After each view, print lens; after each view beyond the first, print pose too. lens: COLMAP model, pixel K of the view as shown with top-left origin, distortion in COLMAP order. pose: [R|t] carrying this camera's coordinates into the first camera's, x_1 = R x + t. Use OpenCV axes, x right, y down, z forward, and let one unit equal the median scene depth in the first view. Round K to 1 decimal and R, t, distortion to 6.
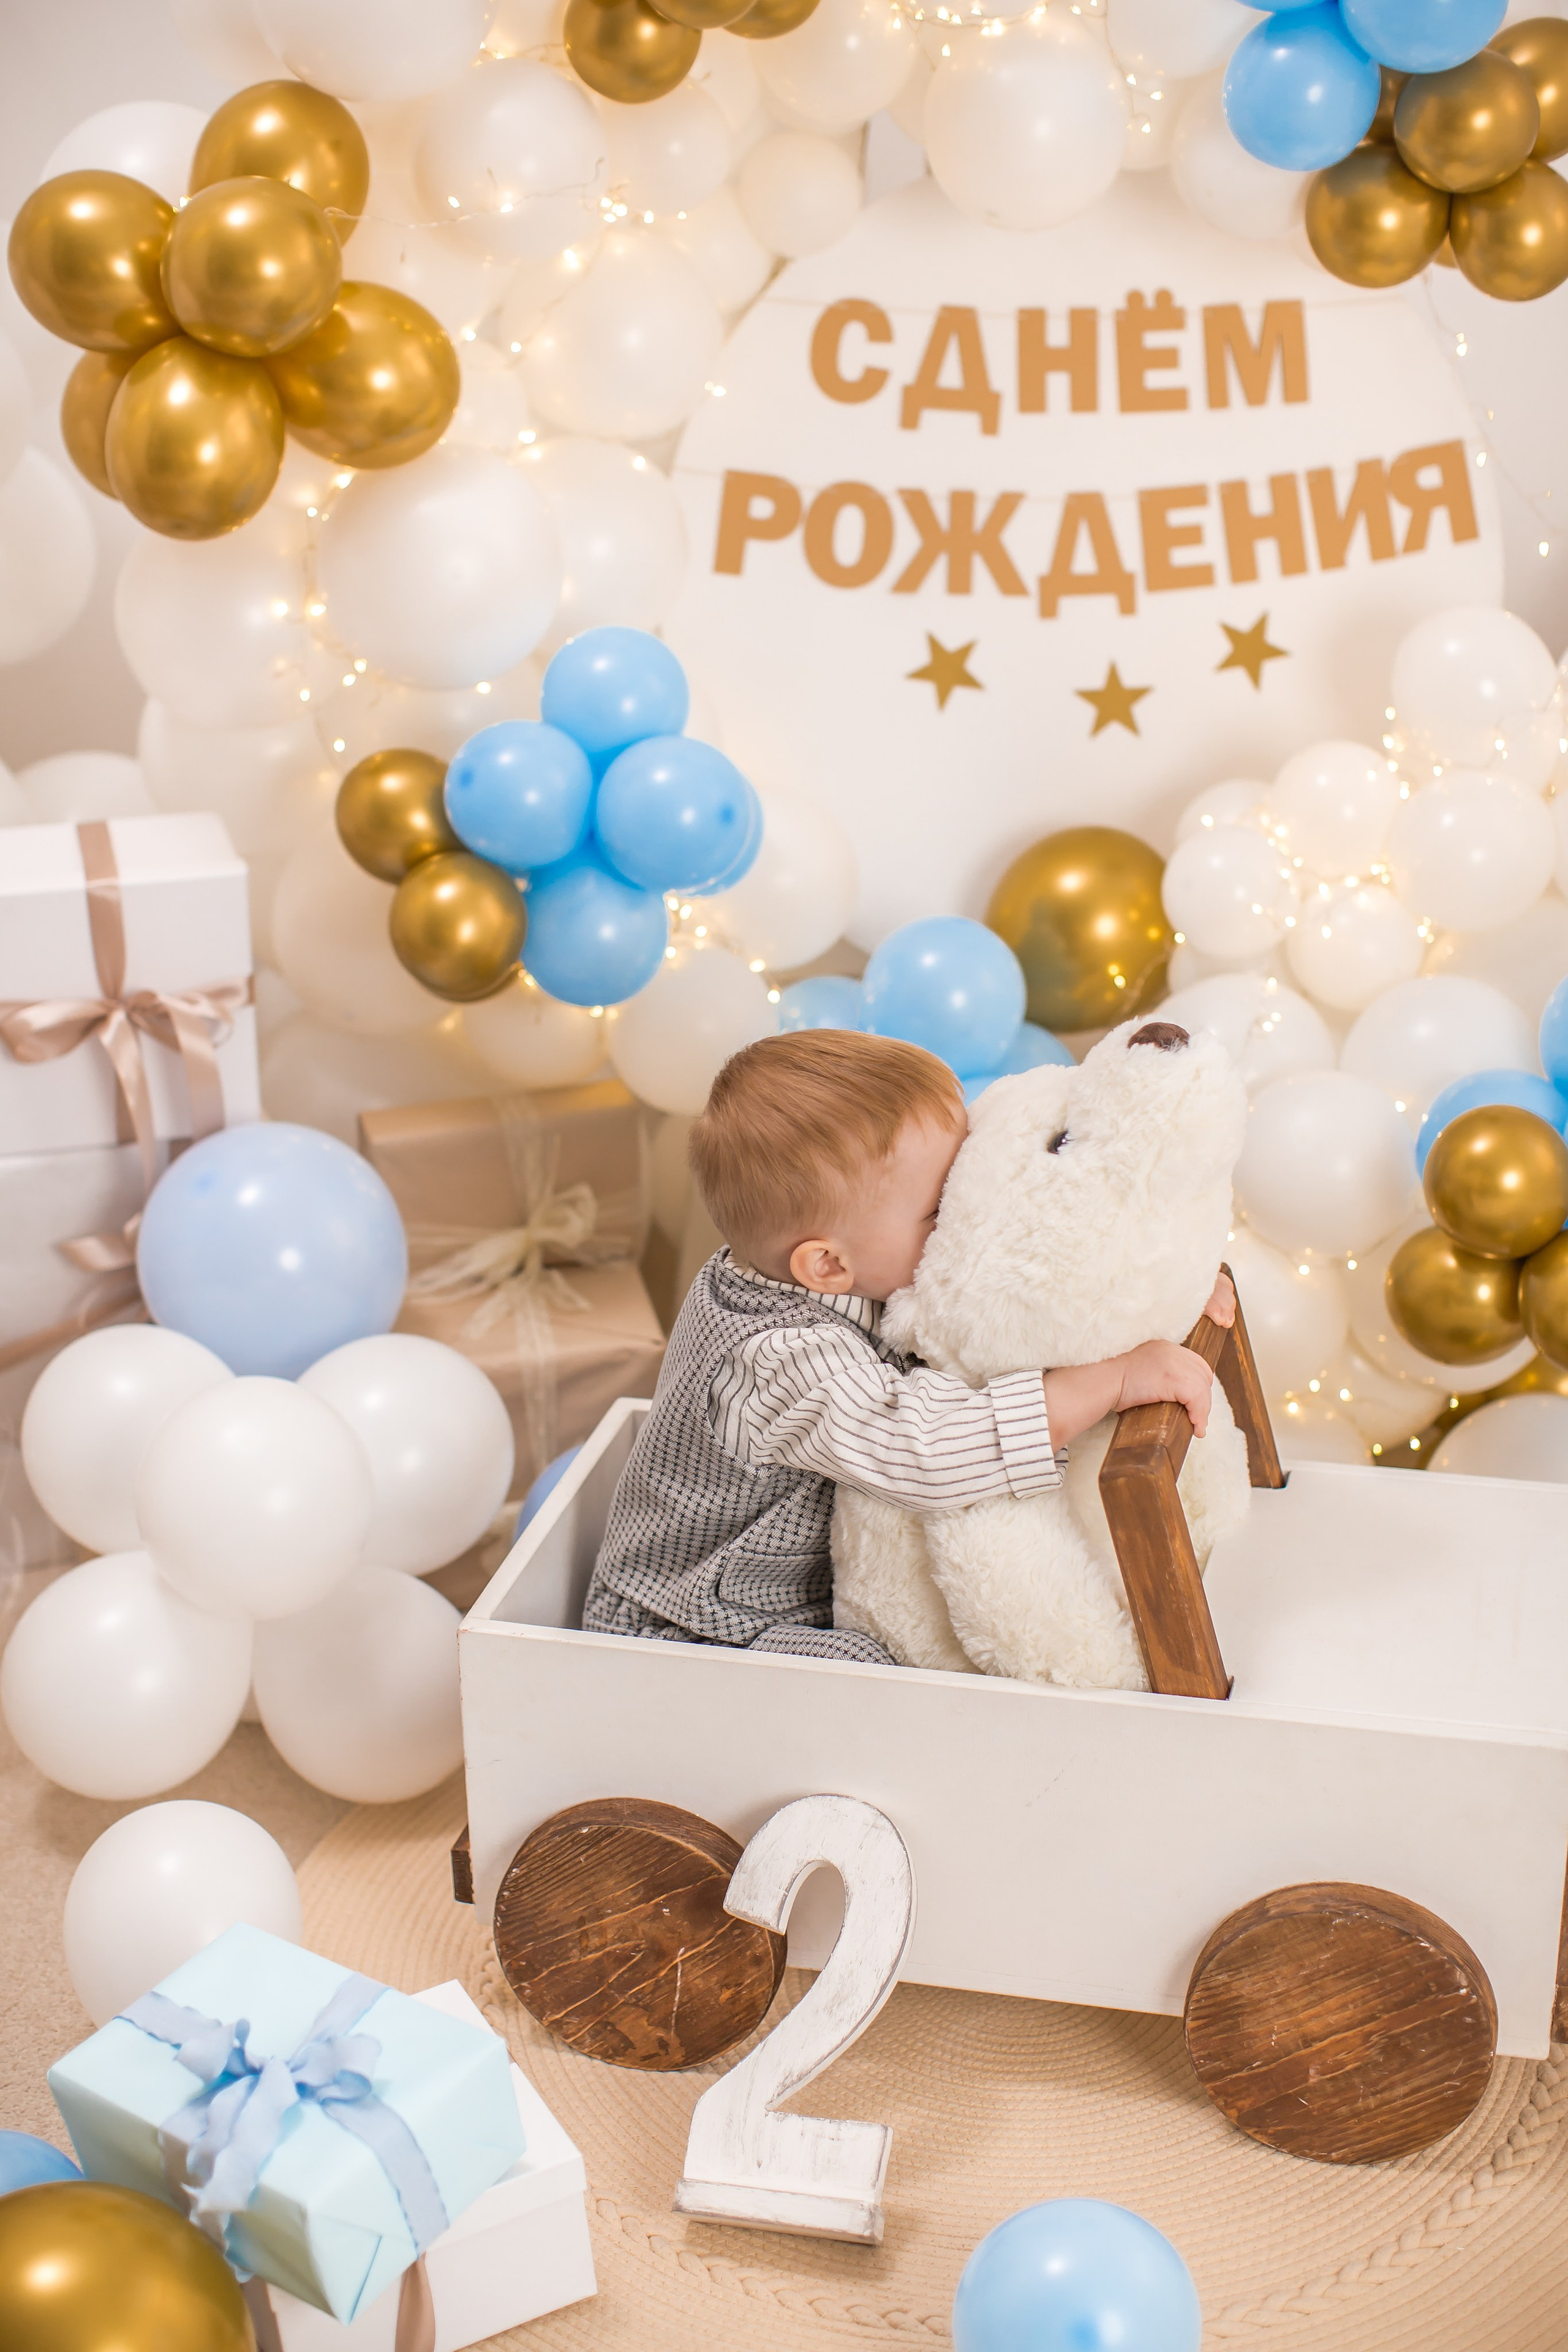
lens RADIAL K [[3188.7, 0, 784.0], [0, 3188.7, 1176.0], [0, 0, 1]] dist [-0.191039, 0.326996]
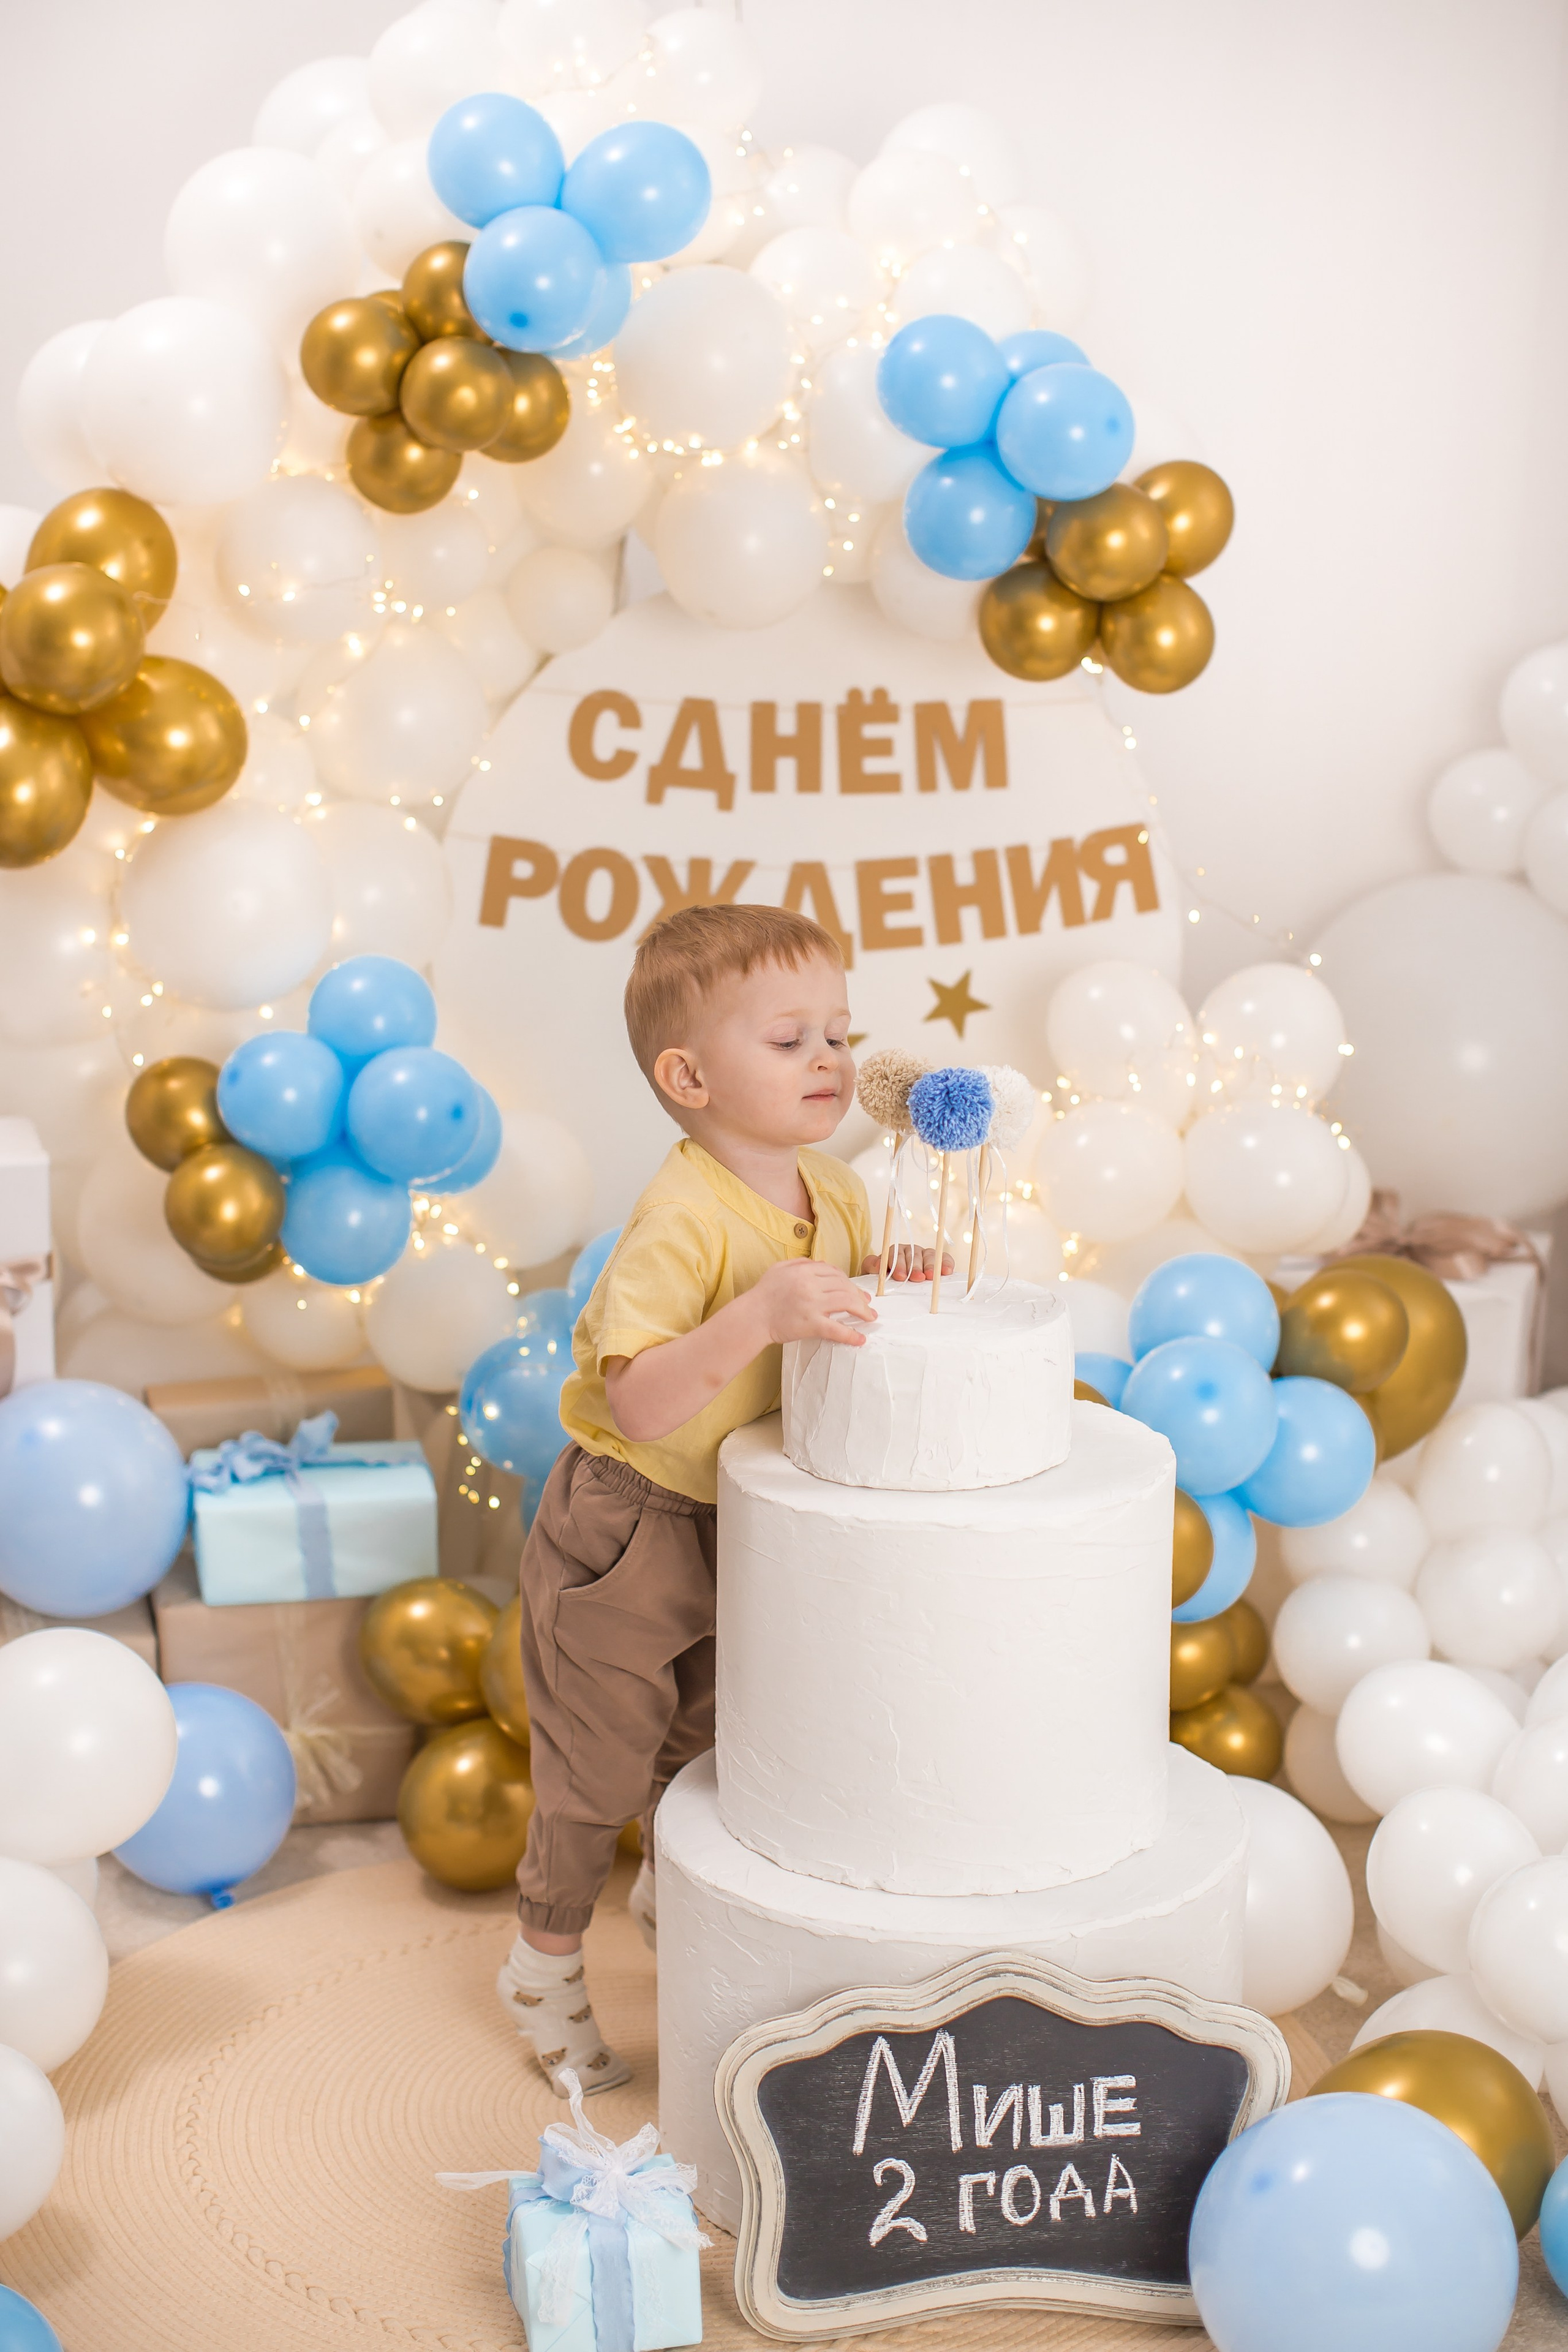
lens RADIAL K [[3279.2, 0, 803.6], [0, 3279.2, 1192.8], [0, 0, 1]] dist [-0.180443, 0.245374]
pose [[0.999570, 0.021468, 0.019955, 0.073244], [-0.018328, 0.989114, -0.146007, 0.074972], [-0.022872, 0.145579, 0.989082, -0.153092]]
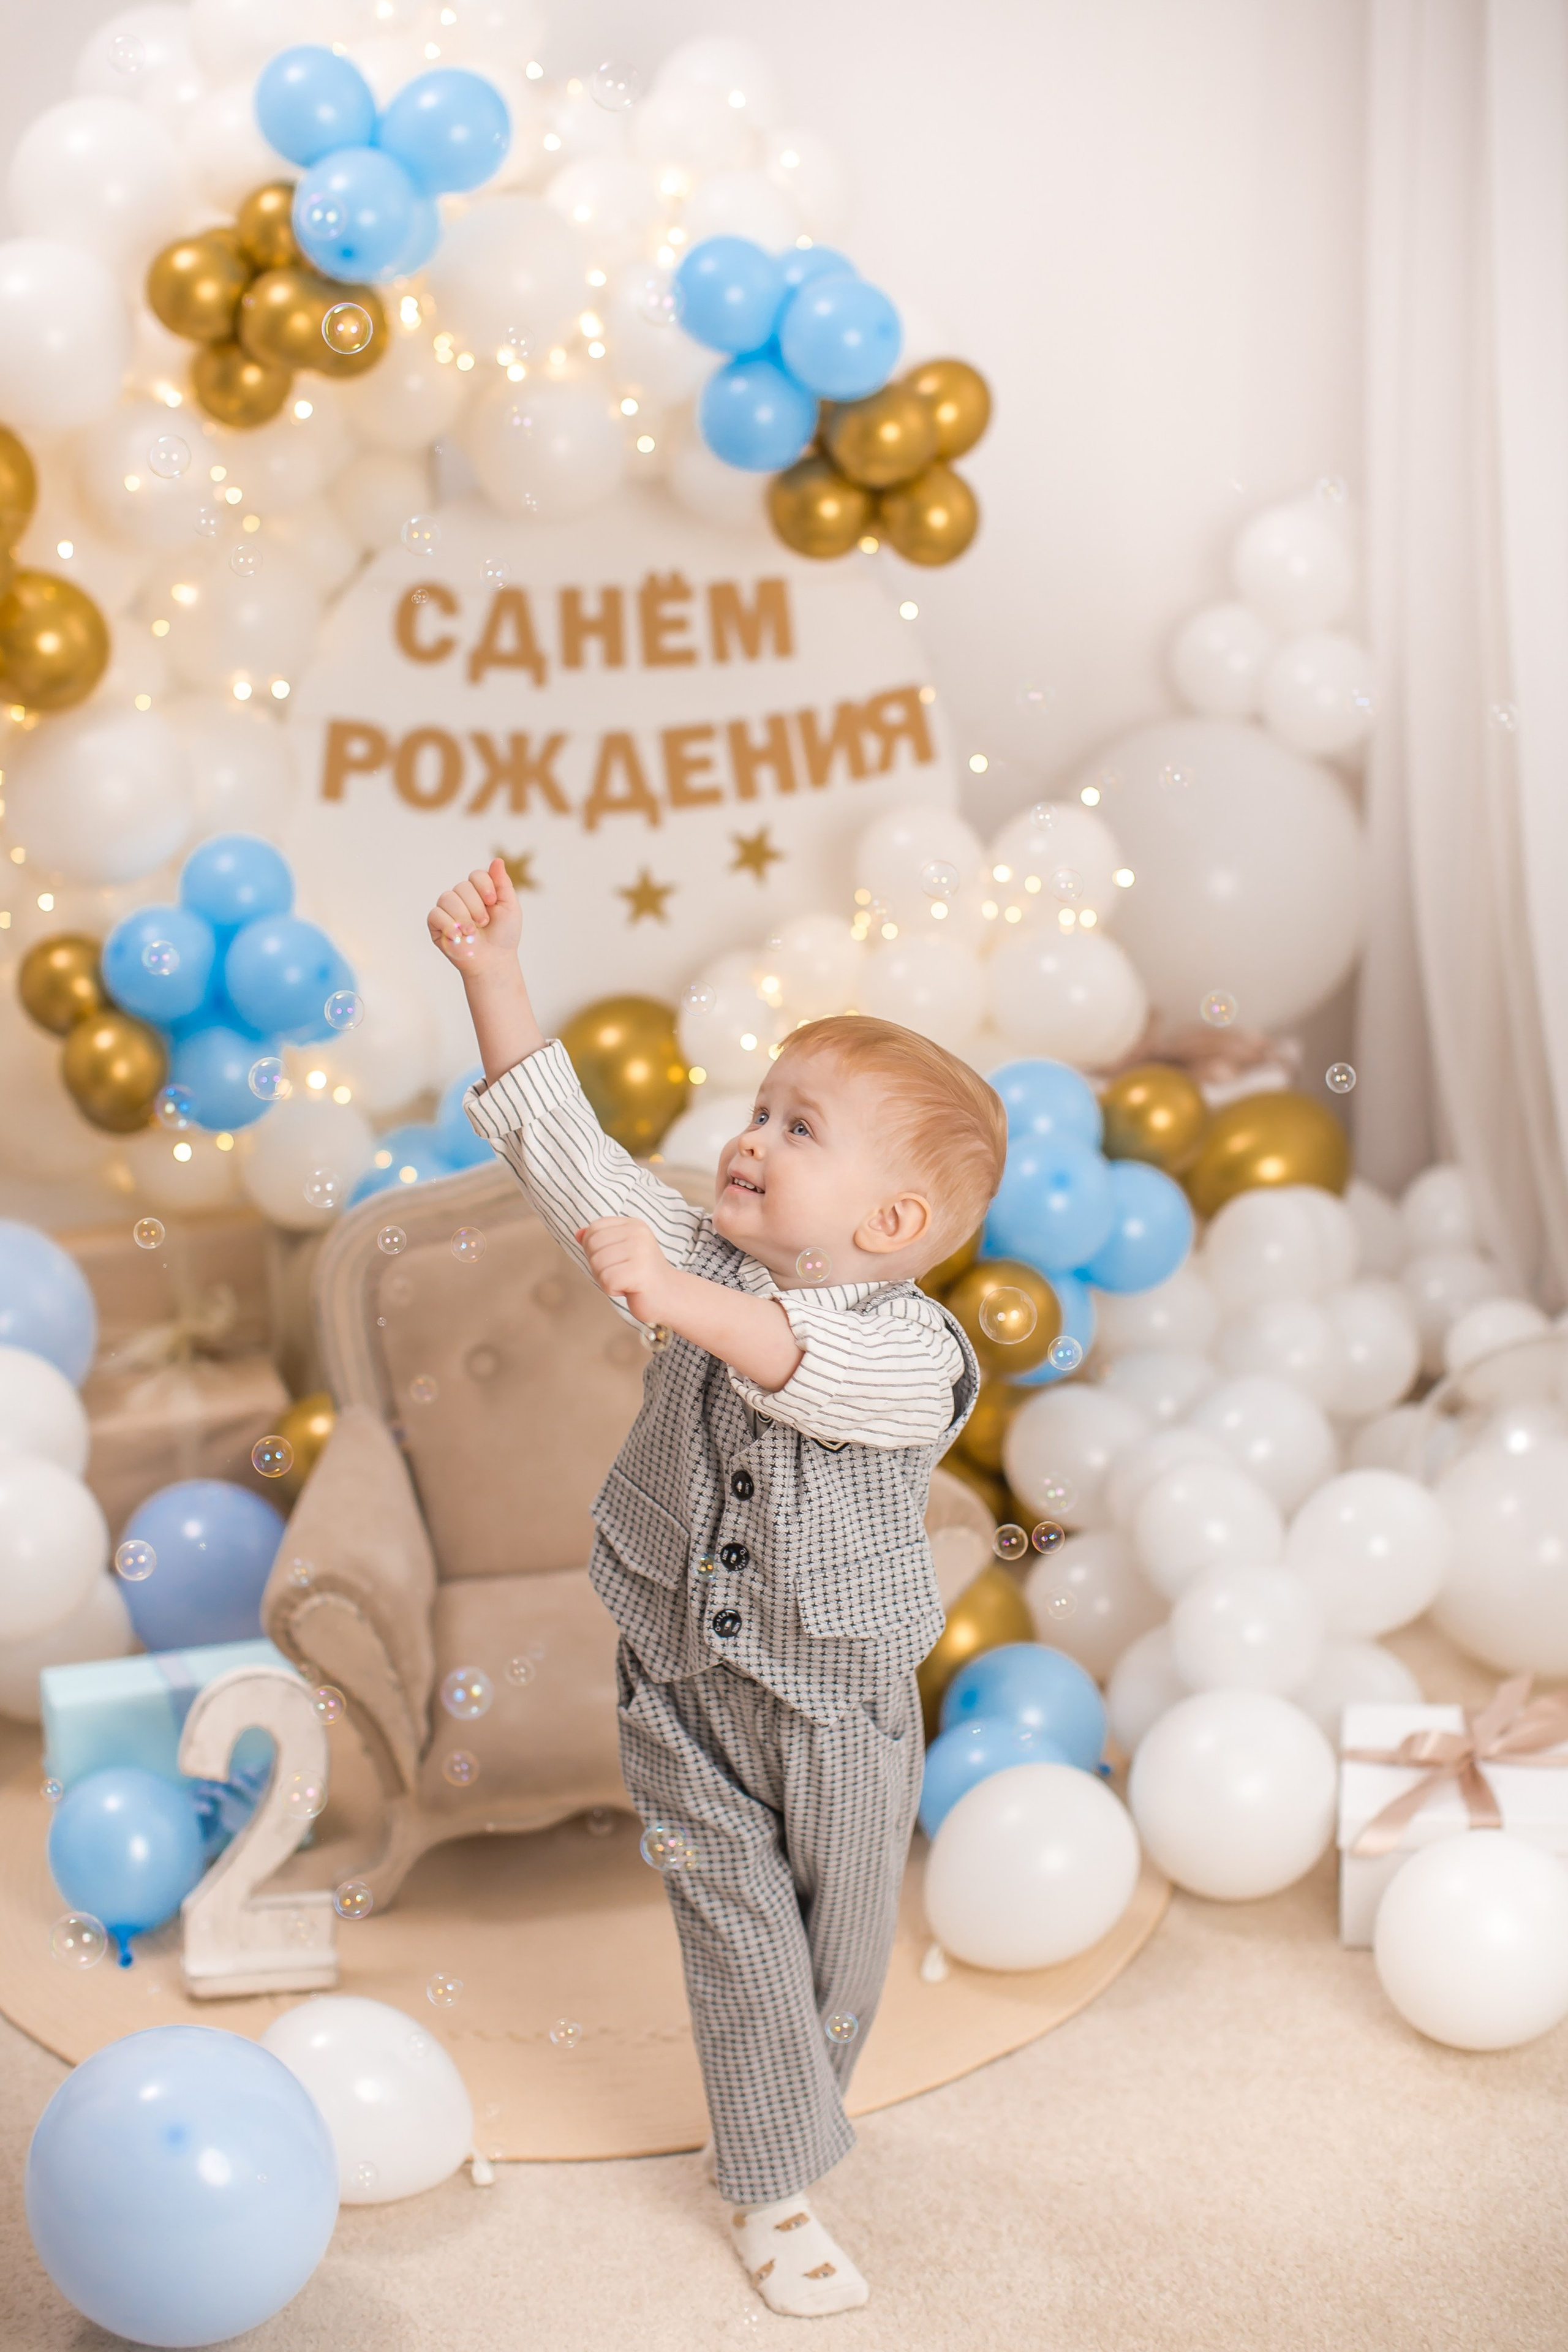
lens RADIAL K [[3282.5, 0, 788.6], [0, 3282.5, 1124.9], [0, 0, 1]] dist [-0.142791, 0.075530]
pose [[0.995322, -0.026425, 0.092930, 0.038515], [0.037745, 0.991782, -0.122246, 0.100851], [-0.088936, 0.125182, 0.988140, -0.273838]]
